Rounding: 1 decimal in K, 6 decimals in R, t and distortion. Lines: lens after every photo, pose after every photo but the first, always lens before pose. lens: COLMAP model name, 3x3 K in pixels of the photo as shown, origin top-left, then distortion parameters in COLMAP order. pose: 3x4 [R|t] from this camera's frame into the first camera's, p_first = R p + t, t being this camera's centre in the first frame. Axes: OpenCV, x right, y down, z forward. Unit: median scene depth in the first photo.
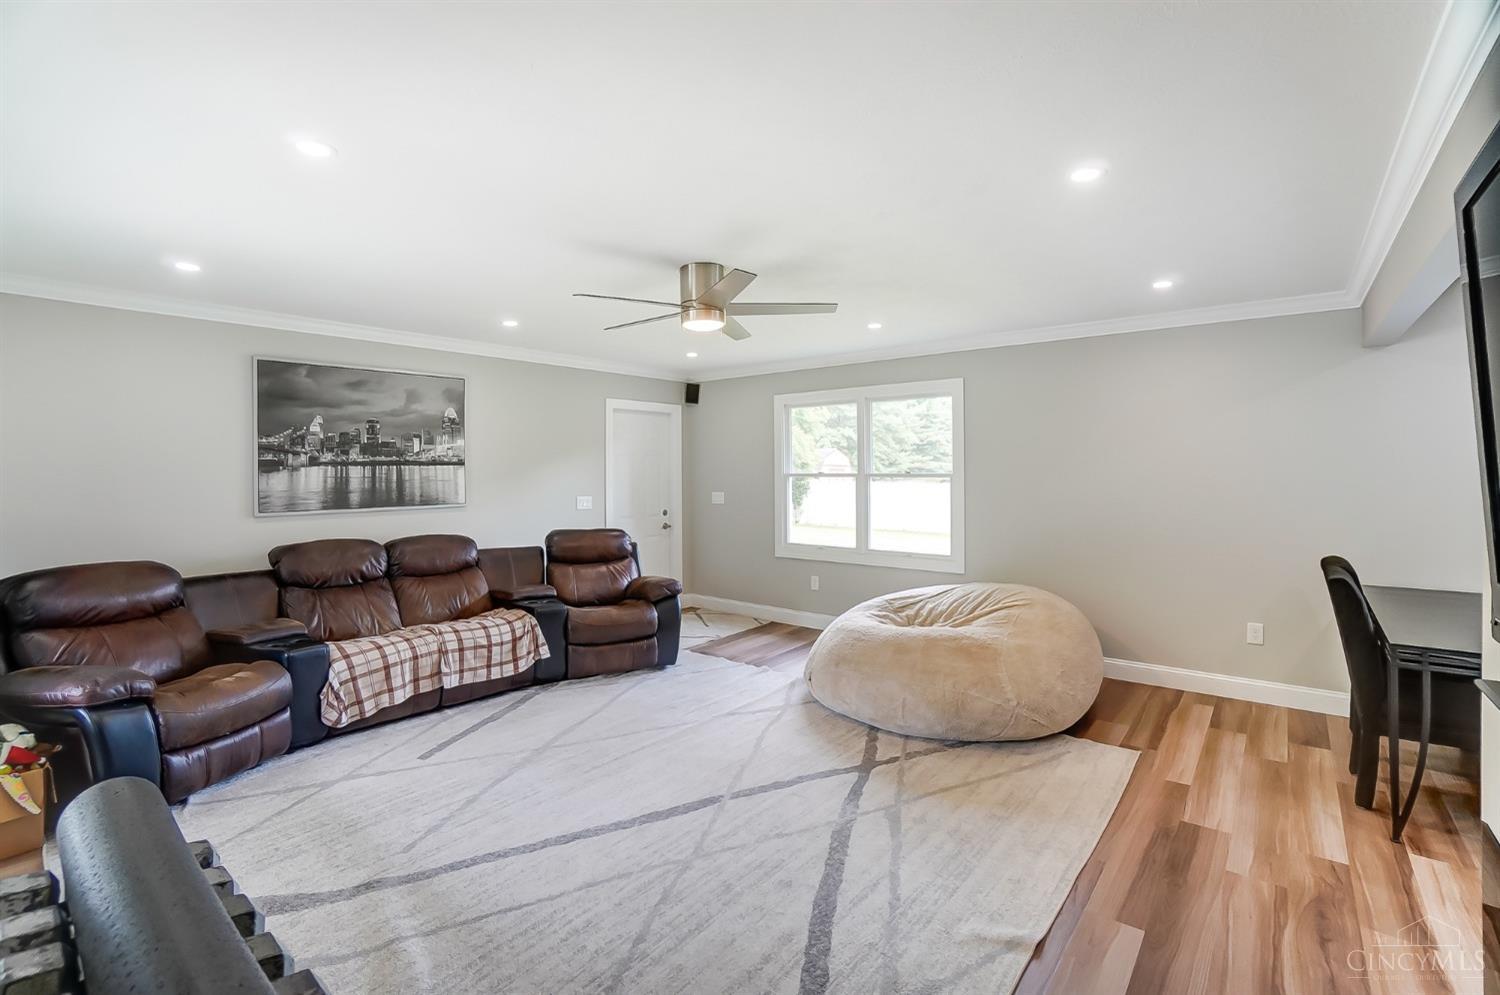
lens RADIAL K [[677.5, 0, 751.2], [0, 677.5, 472.1], [0, 0, 1]] dist [-0.047341, 0.000223]
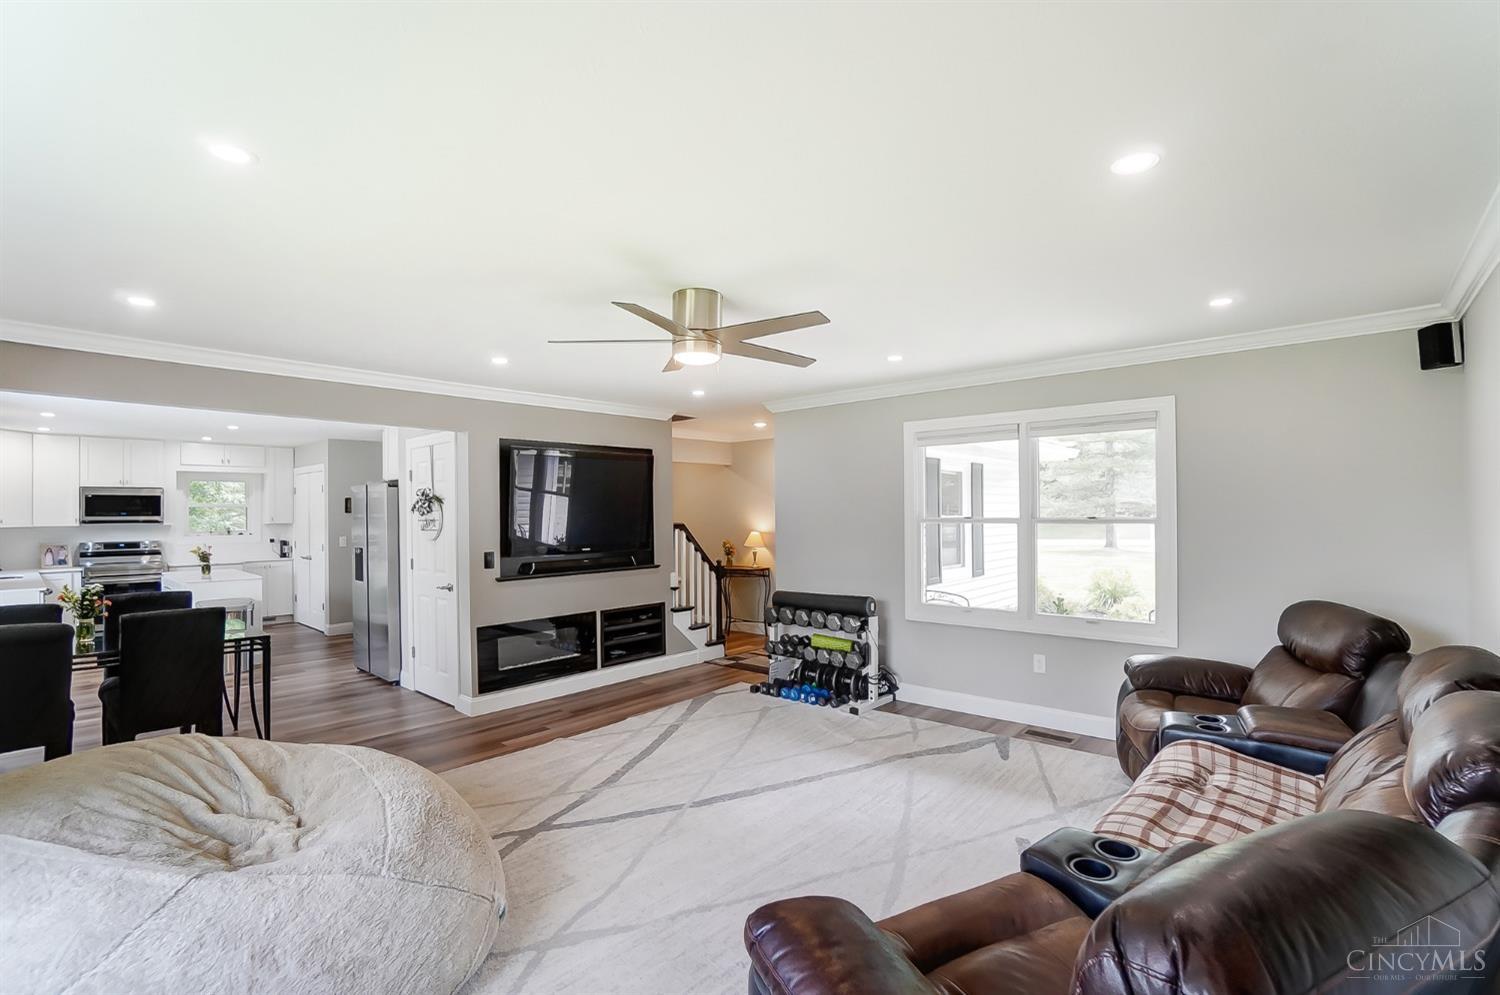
lens RADIAL K [[690.4, 0, 750.0], [0, 690.4, 497.5], [0, 0, 1]] dist [0.000210, 0.000027]
pose [[-0.998812, 0.018638, 0.045015, -0.140467], [0.018000, 0.999732, -0.014541, -0.013674], [-0.045274, -0.013714, -0.998880, 1.478927]]
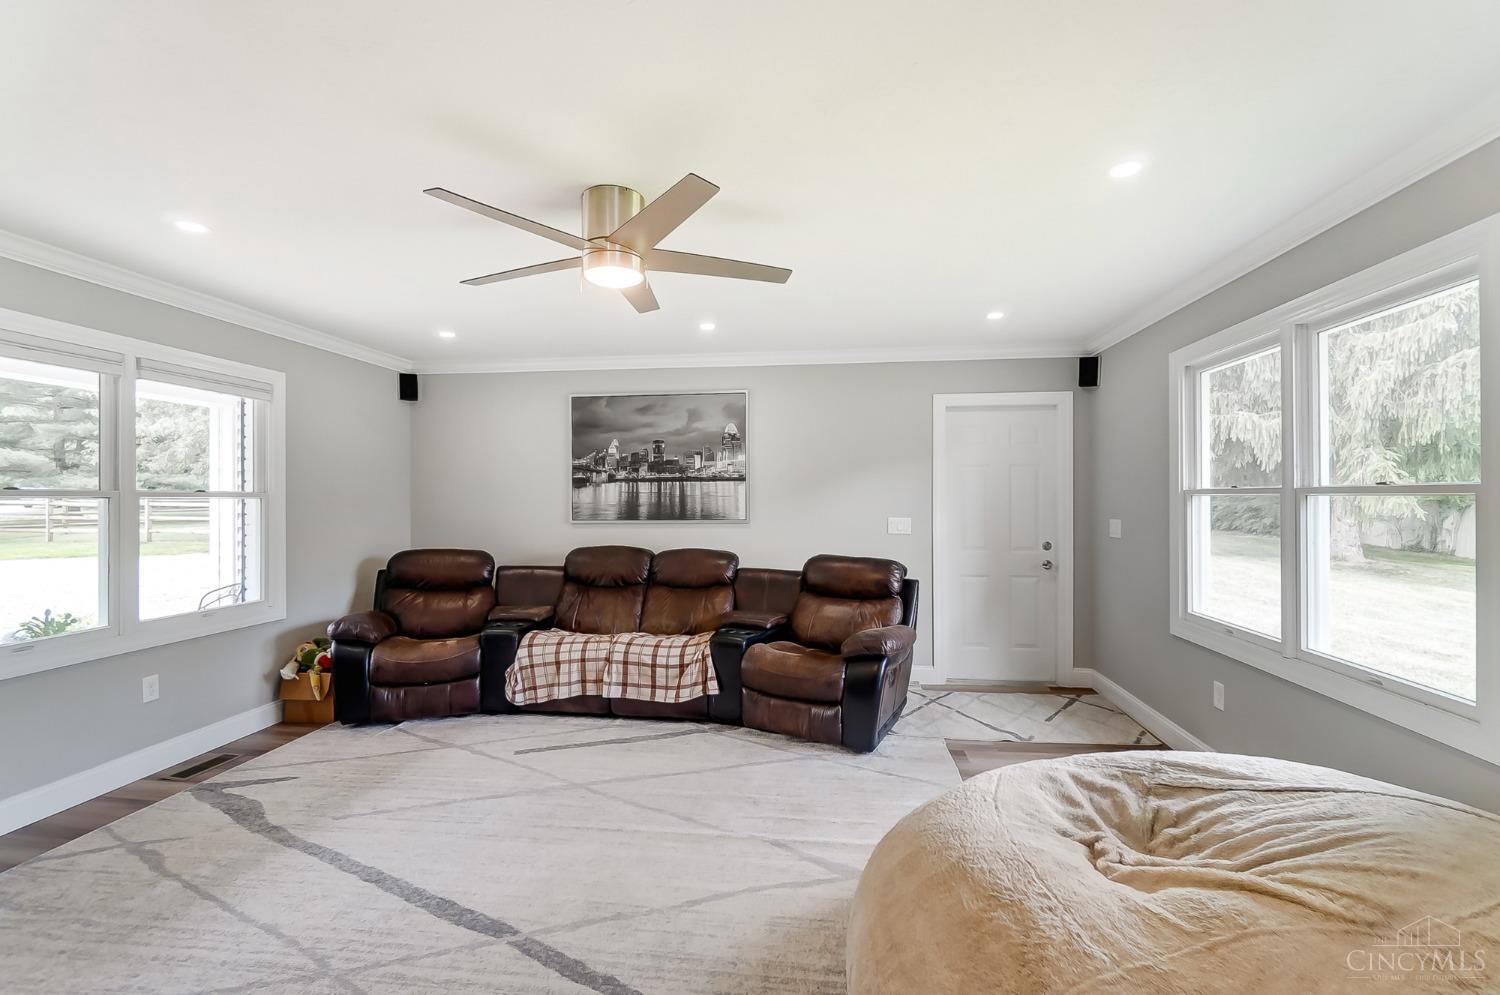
lens RADIAL K [[671.0, 0, 750.0], [0, 671.0, 497.5], [0, 0, 1]] dist [-0.000640, -0.000333]
pose [[0.535646, 0.004874, -0.844429, 0.469015], [-0.003861, 0.999987, 0.003323, 0.012488], [0.844434, 0.001480, 0.535657, 0.564528]]
